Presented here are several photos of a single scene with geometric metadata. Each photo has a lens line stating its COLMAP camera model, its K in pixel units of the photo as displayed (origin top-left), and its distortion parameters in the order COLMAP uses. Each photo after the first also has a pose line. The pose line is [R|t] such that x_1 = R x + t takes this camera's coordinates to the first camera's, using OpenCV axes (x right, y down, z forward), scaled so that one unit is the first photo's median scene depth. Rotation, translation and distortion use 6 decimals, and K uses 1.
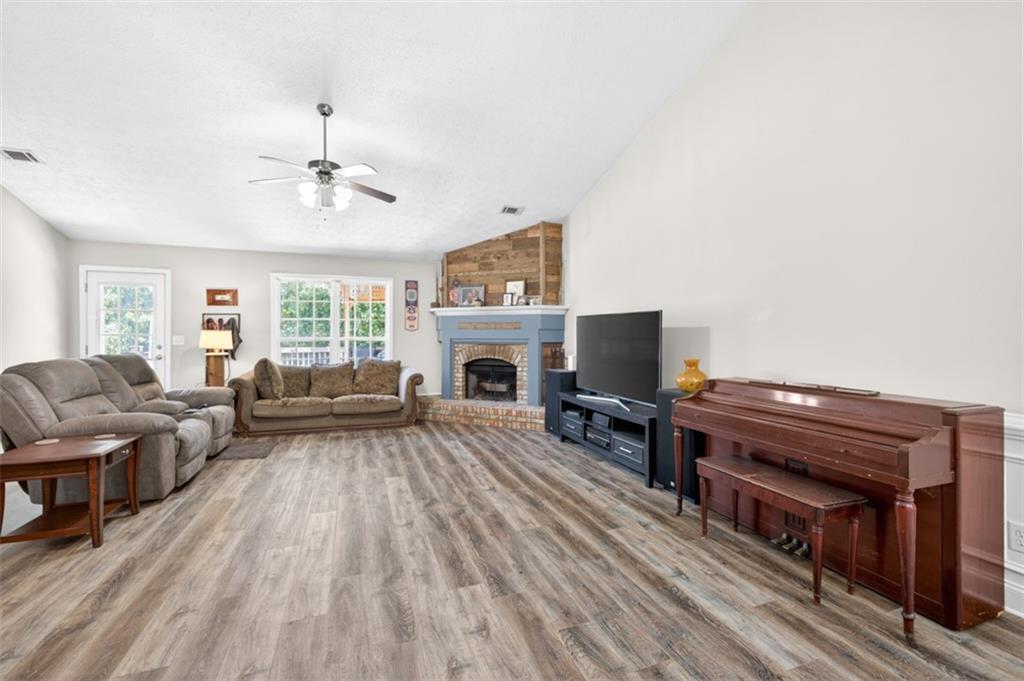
lens RADIAL K [[427.2, 0, 509.3], [0, 427.2, 334.1], [0, 0, 1]] dist [0.001944, 0.000107]
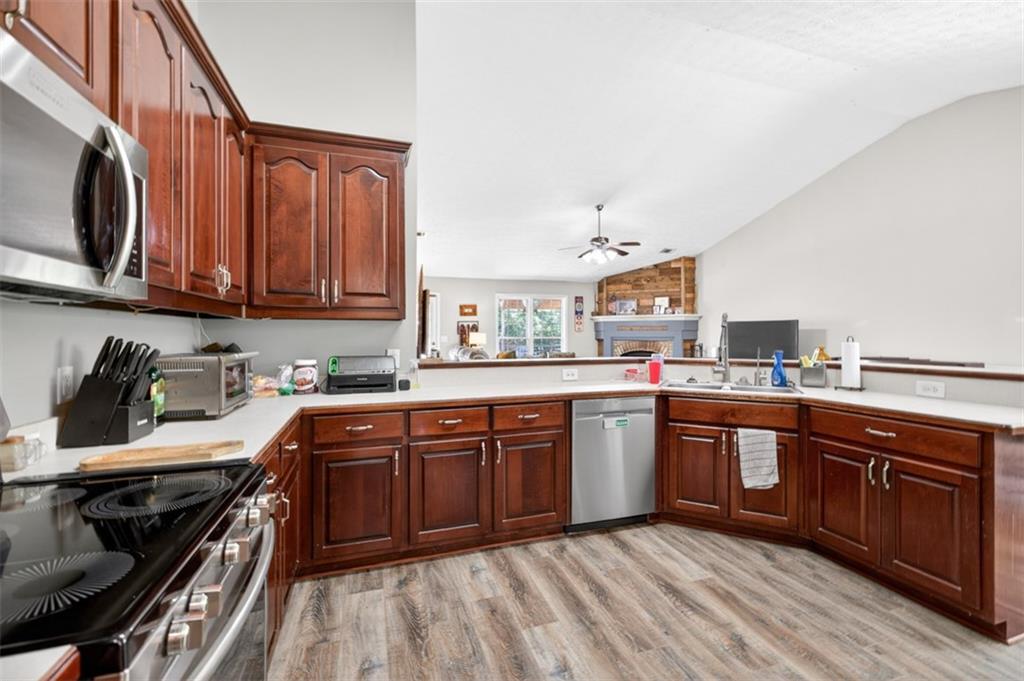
lens RADIAL K [[427.2, 0, 509.3], [0, 427.2, 334.1], [0, 0, 1]] dist [0.001944, 0.000107]
pose [[0.998868, -0.004836, -0.047317, -0.443407], [0.004767, 0.999987, -0.001576, 0.000631], [0.047324, 0.001349, 0.998879, -0.479905]]
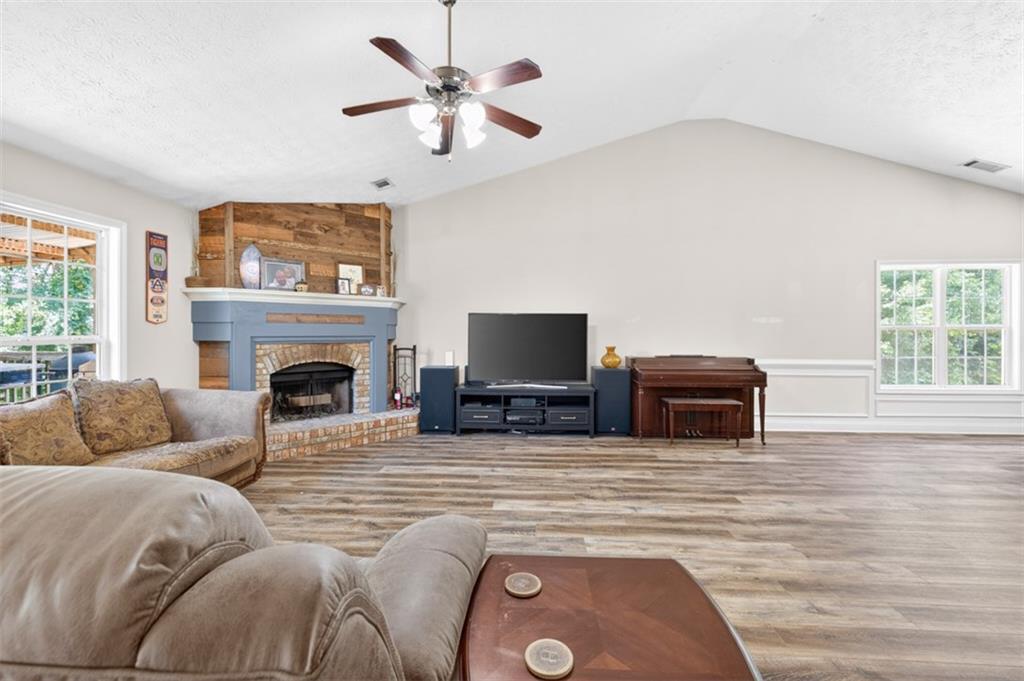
lens RADIAL K [[427.2, 0, 509.3], [0, 427.2, 334.1], [0, 0, 1]] dist [0.001944, 0.000107]
pose [[0.396873, -0.009595, 0.917823, -0.628762], [-0.000575, 0.999943, 0.010702, -0.000894], [-0.917873, -0.004775, 0.396845, 0.406288]]
